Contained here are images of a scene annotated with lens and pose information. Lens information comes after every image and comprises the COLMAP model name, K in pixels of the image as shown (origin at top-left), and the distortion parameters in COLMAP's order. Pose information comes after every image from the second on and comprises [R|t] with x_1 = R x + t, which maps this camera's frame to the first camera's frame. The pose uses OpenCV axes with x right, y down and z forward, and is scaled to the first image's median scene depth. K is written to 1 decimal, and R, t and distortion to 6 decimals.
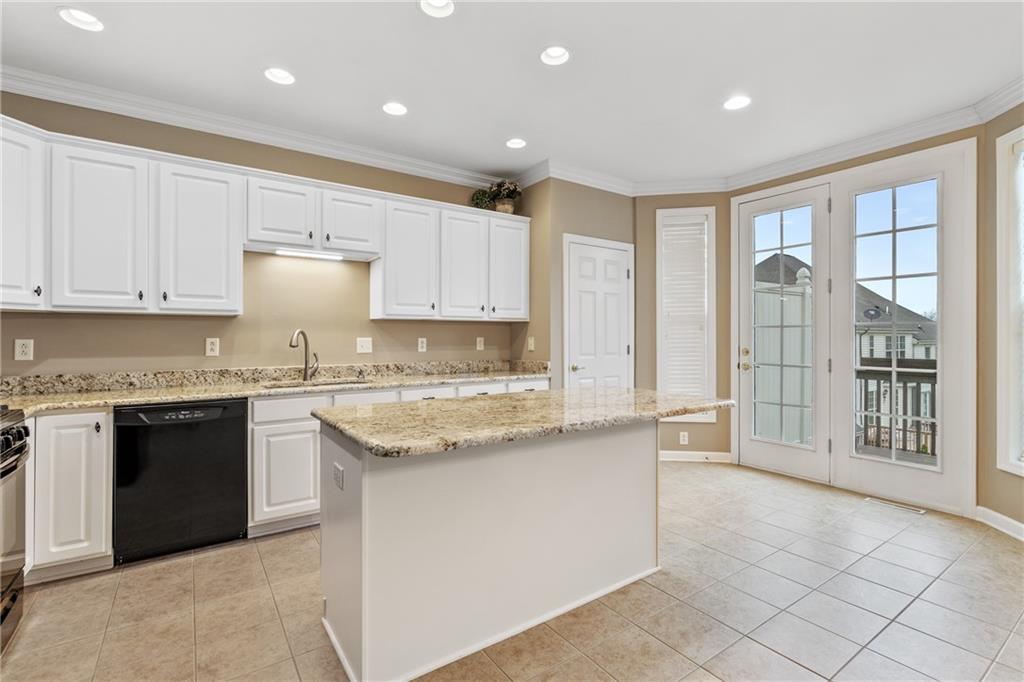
lens RADIAL K [[467.2, 0, 511.7], [0, 467.2, 338.5], [0, 0, 1]] dist [-0.006367, 0.002333]
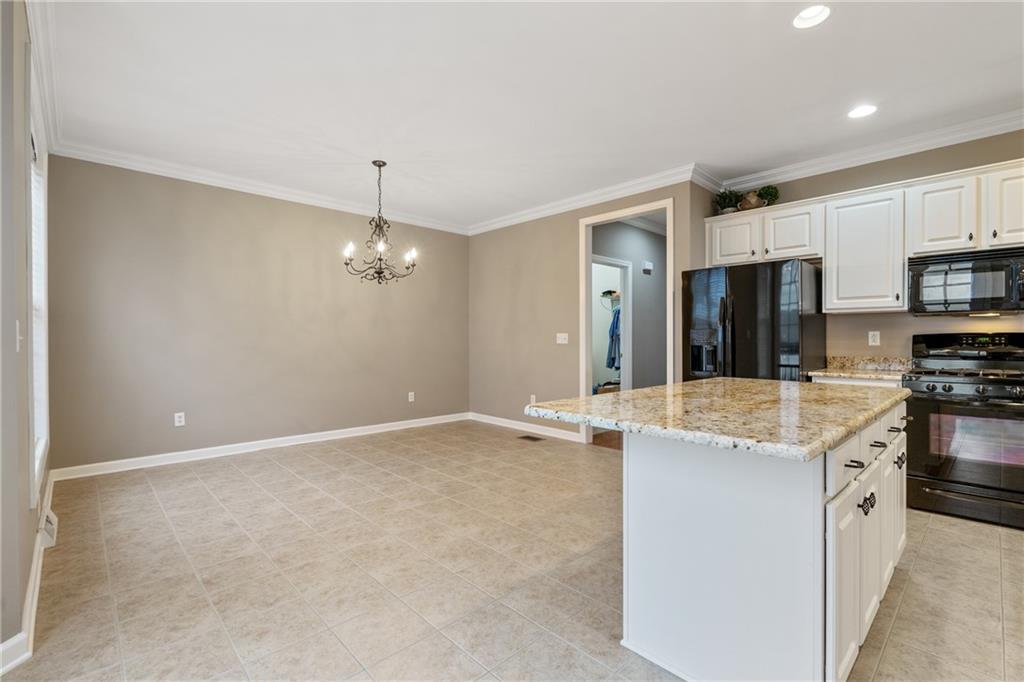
lens RADIAL K [[467.2, 0, 507.5], [0, 467.2, 337.8], [0, 0, 1]] dist [-0.006367, 0.002333]
pose [[-0.988693, 0.001964, -0.149942, 0.396395], [0.001674, 0.999996, 0.002059, 0.012733], [0.149945, 0.001785, -0.988693, 1.113230]]
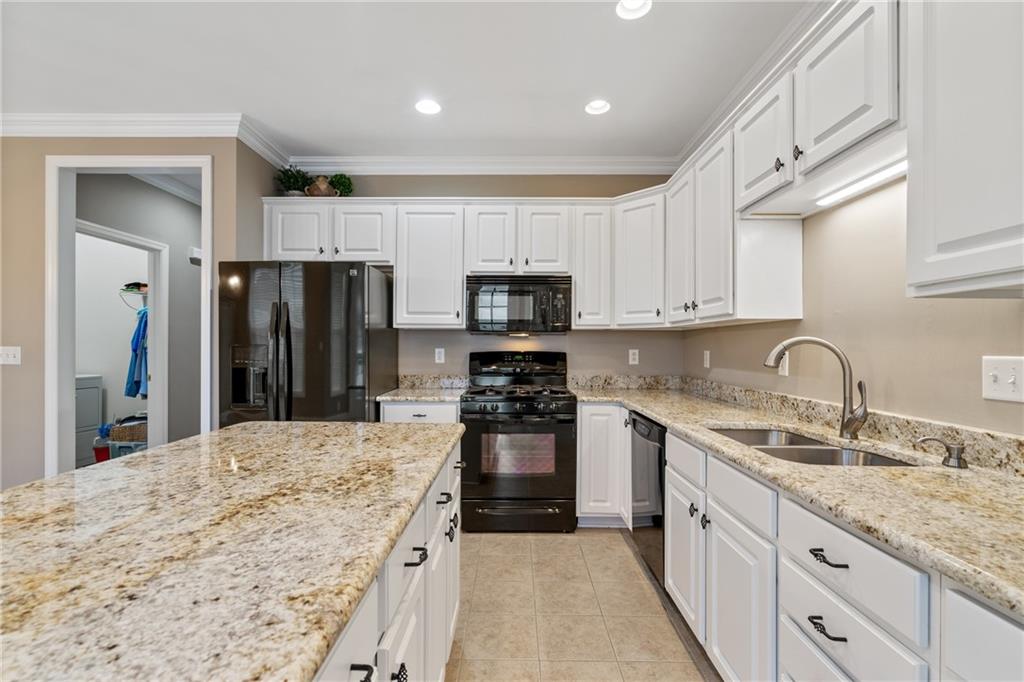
lens RADIAL K [[467.2, 0, 511.8], [0, 467.2, 347.4], [0, 0, 1]] dist [-0.006367, 0.002333]
pose [[-0.580591, -0.000966, -0.814195, 0.170303], [-0.007586, 0.999962, 0.004223, -0.005782], [0.814160, 0.008628, -0.580576, 0.928068]]
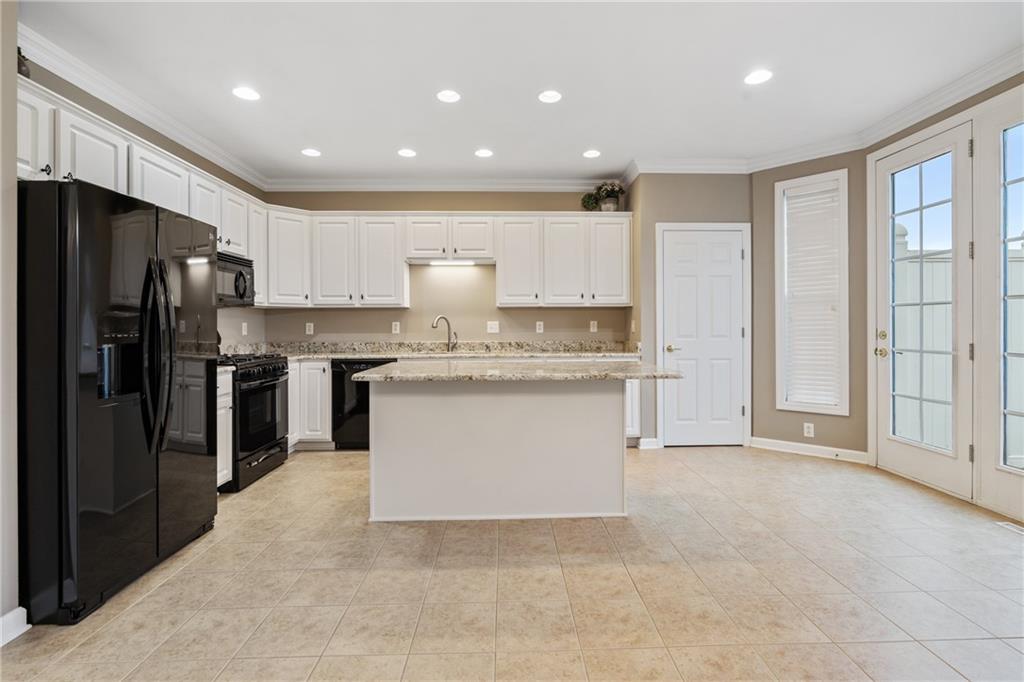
lens RADIAL K [[467.2, 0, 516.9], [0, 467.2, 328.0], [0, 0, 1]] dist [-0.006367, 0.002333]
pose [[0.839686, -0.000537, -0.543072, 0.476060], [0.002629, 0.999992, 0.003076, 0.013496], [0.543066, -0.004010, 0.839681, -0.083239]]
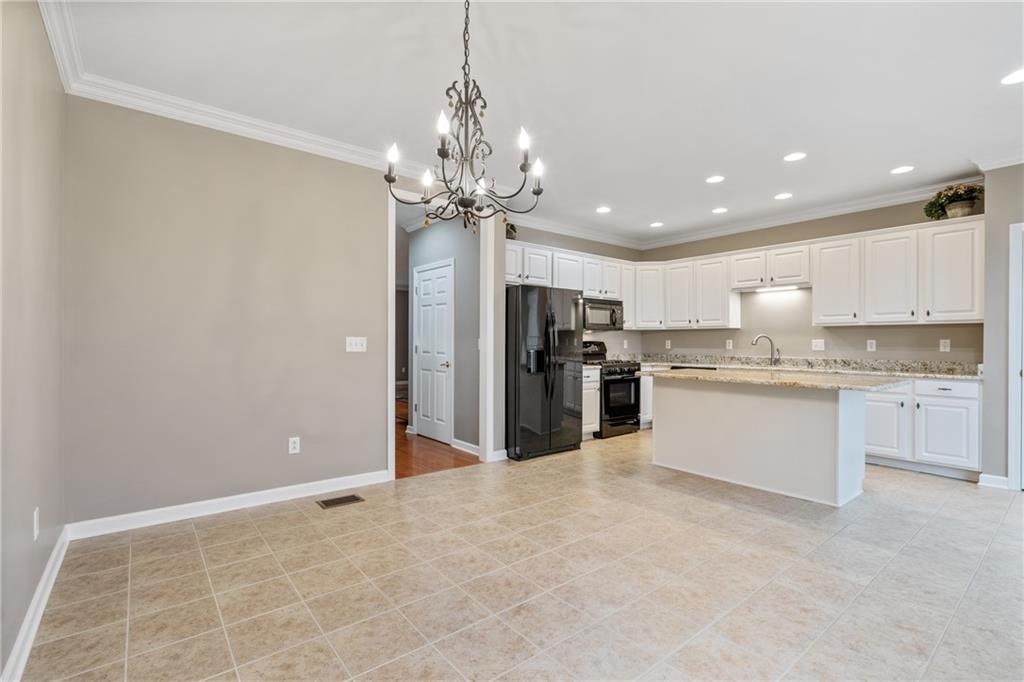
lens RADIAL K [[467.2, 0, 515.6], [0, 467.2, 344.9], [0, 0, 1]] dist [-0.006367, 0.002333]
pose [[0.078460, 0.006823, -0.996894, 1.055142], [-0.005109, 0.999966, 0.006442, 0.010288], [0.996904, 0.004587, 0.078492, -0.032815]]
